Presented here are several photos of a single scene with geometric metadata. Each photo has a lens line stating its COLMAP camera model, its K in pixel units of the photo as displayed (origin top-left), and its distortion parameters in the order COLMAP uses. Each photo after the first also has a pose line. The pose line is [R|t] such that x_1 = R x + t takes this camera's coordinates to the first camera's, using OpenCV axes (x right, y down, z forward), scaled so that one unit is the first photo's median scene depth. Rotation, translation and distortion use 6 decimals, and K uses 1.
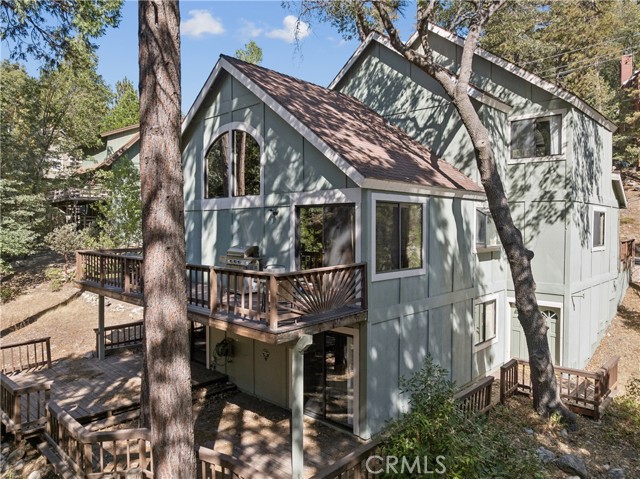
lens RADIAL K [[450.2, 0, 320.7], [0, 450.2, 238.1], [0, 0, 1]] dist [-0.029371, -0.000219]
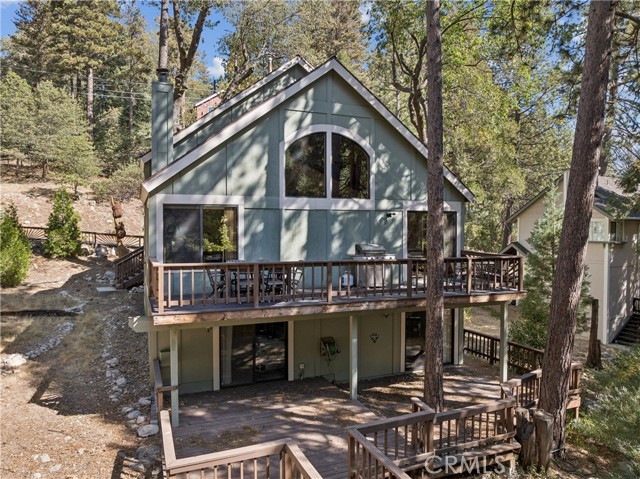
lens RADIAL K [[450.2, 0, 320.8], [0, 450.2, 240.9], [0, 0, 1]] dist [-0.029371, -0.000219]
pose [[0.424152, -0.031901, 0.905029, -1.231948], [0.021334, 0.999454, 0.025232, -0.022496], [-0.905339, 0.008605, 0.424601, 0.638893]]
